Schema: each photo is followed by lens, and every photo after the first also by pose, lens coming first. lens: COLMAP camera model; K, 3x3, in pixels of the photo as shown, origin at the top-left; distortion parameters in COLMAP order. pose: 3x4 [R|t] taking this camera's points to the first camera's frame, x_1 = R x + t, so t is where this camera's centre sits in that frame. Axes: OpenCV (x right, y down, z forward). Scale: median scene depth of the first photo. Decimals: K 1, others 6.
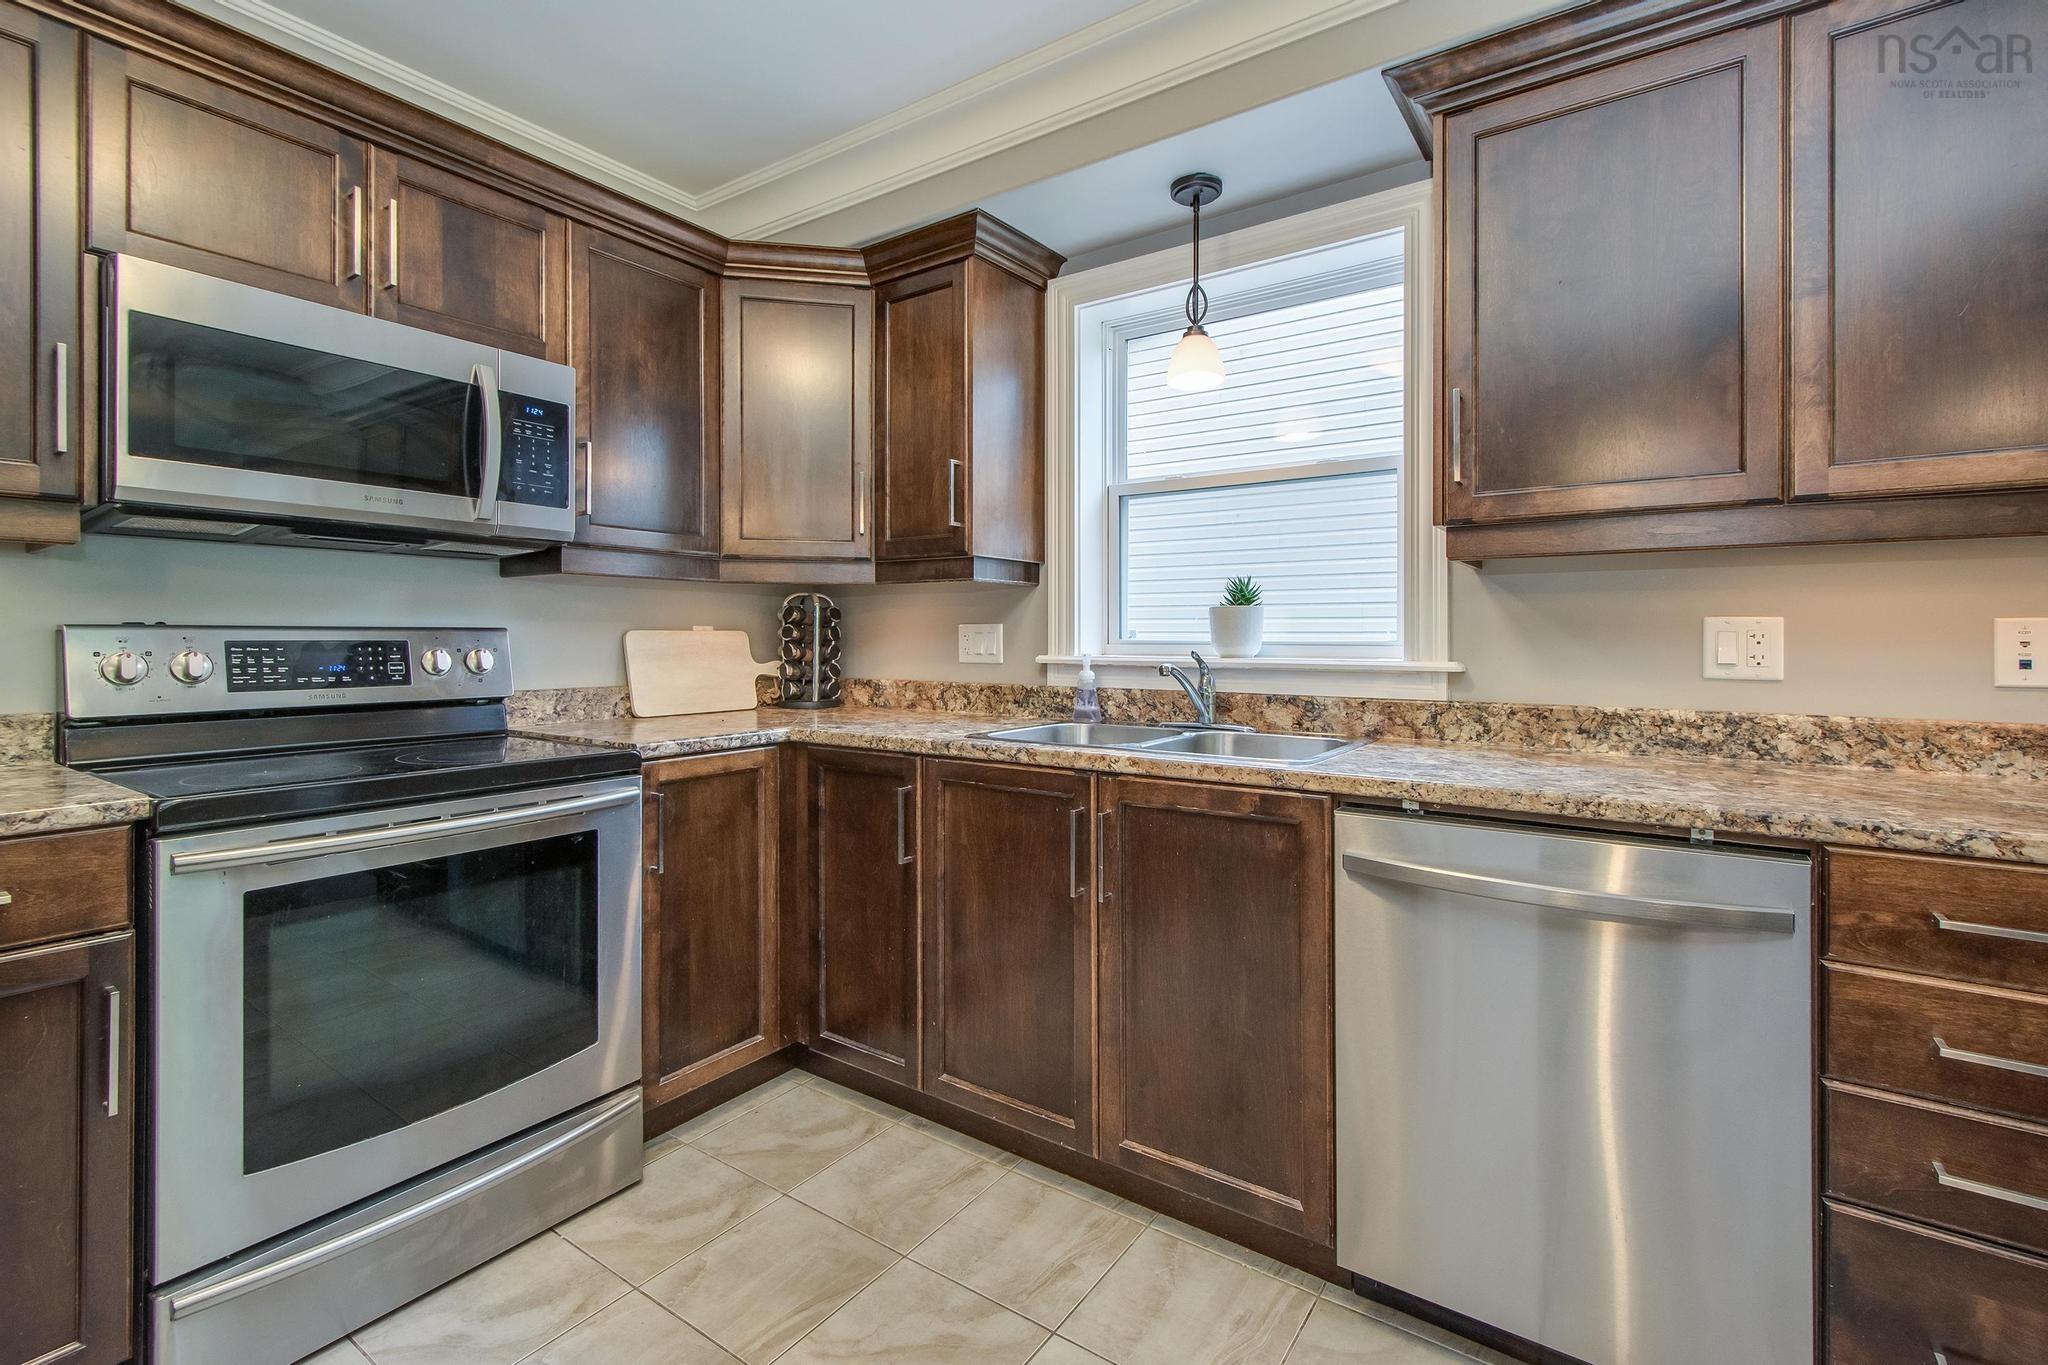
lens RADIAL K [[918.3, 0, 1031.3], [0, 918.3, 635.1], [0, 0, 1]] dist [0.005531, 0.000213]
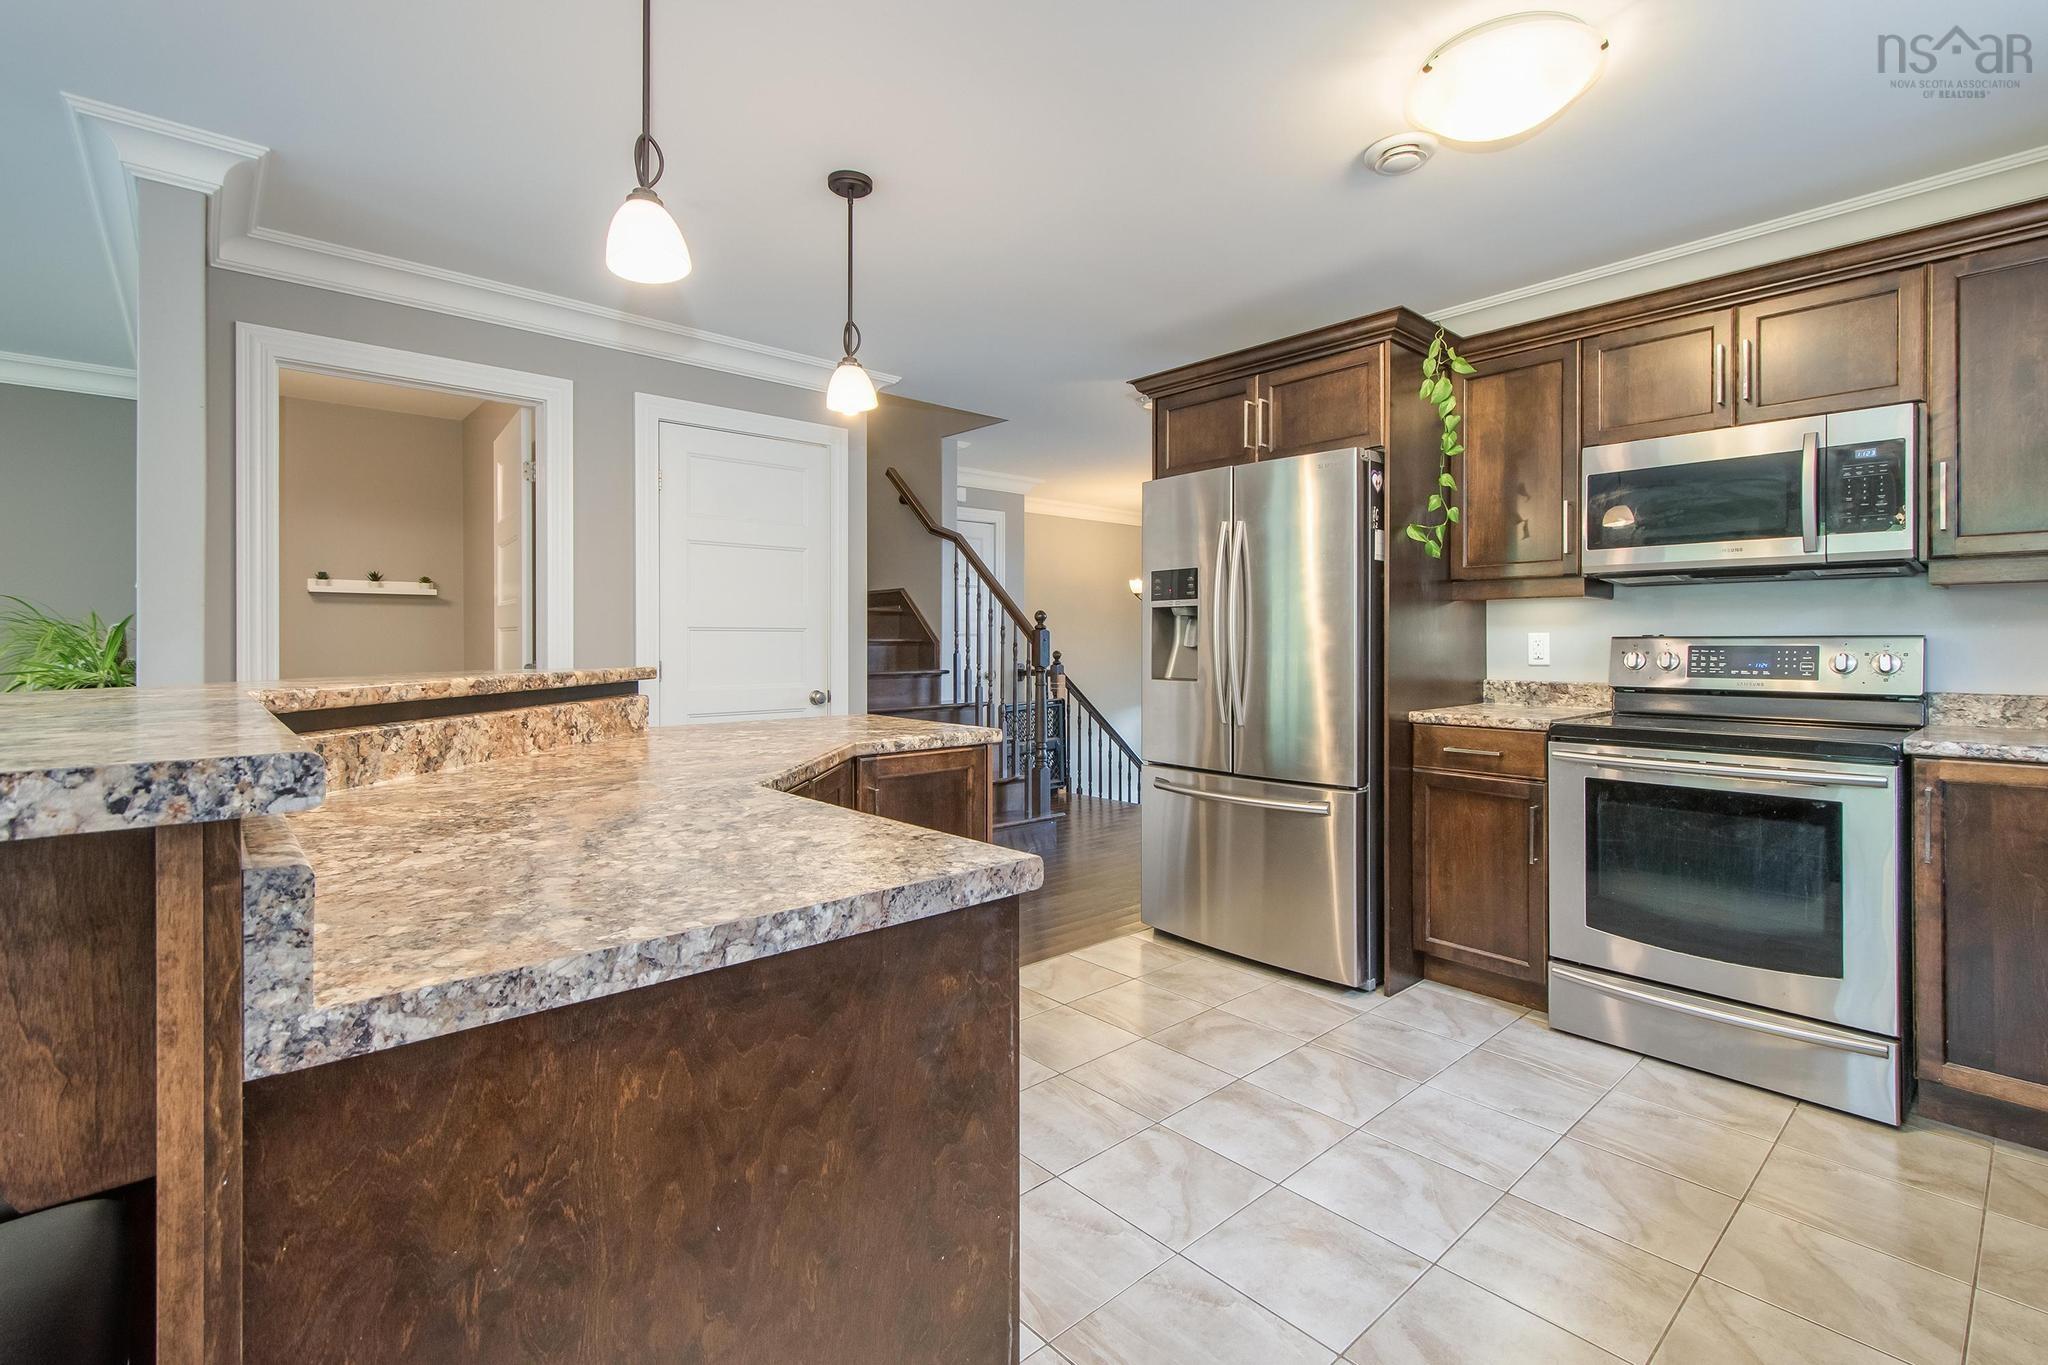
lens RADIAL K [[918.1, 0, 1033.5], [0, 918.1, 642.2], [0, 0, 1]] dist [0.004587, -0.000158]
pose [[-0.229682, -0.001509, -0.973264, 0.890902], [0.000244, 0.999999, -0.001608, 0.002500], [0.973266, -0.000607, -0.229682, 0.230592]]
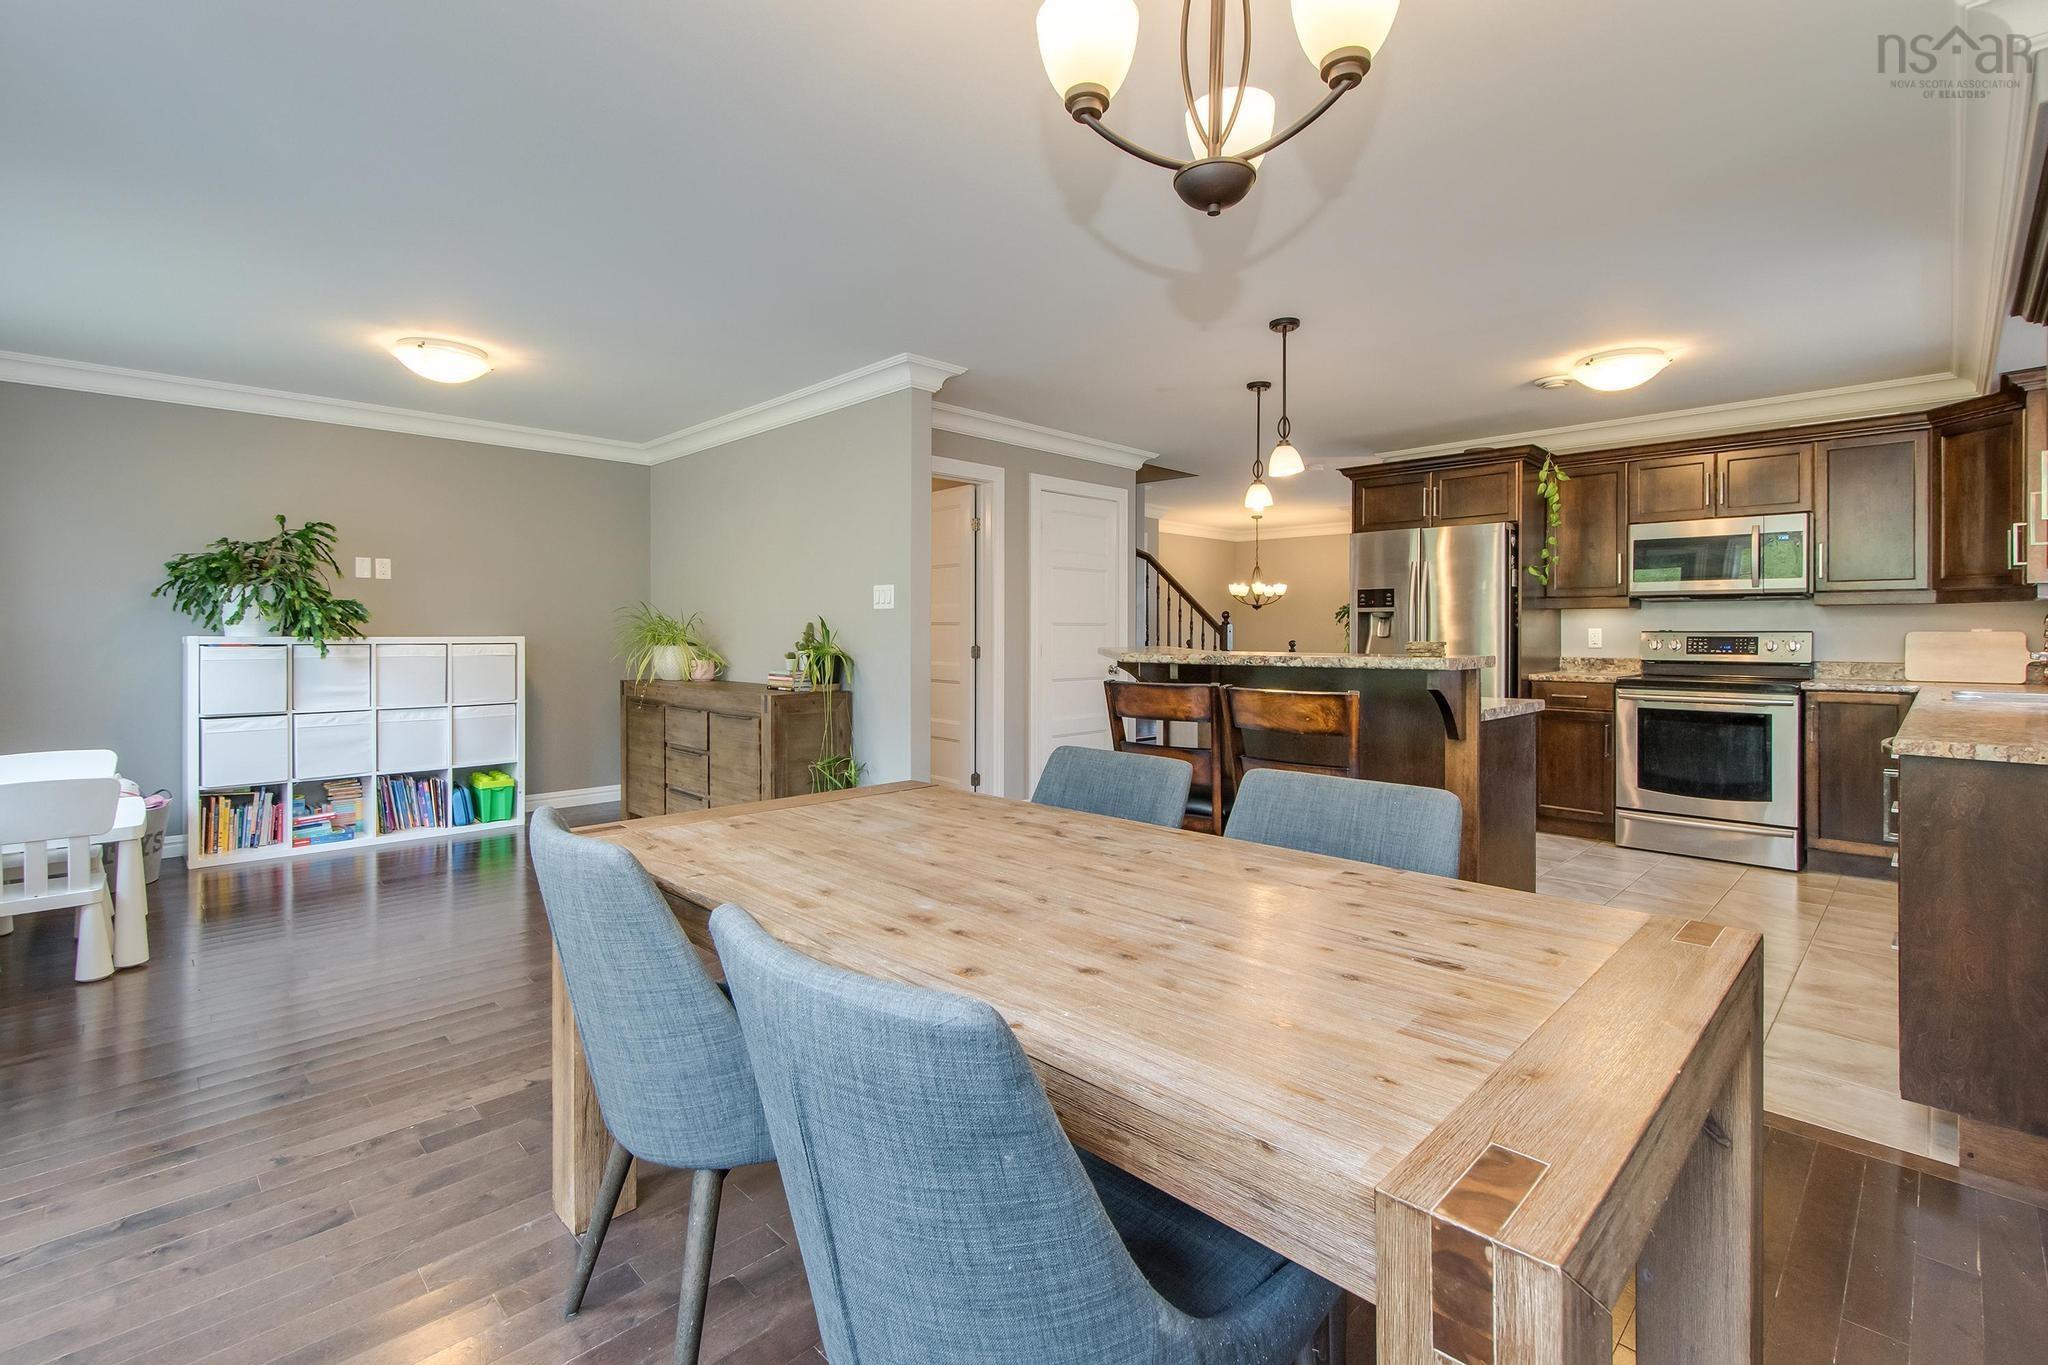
lens RADIAL K [[918.3, 0, 1031.3], [0, 918.3, 635.1], [0, 0, 1]] dist [0.005531, 0.000213]
pose [[-0.170249, 0.002515, -0.985398, 2.117535], [-0.000730, 0.999996, 0.002678, -0.002666], [0.985401, 0.001175, -0.170246, -0.479811]]
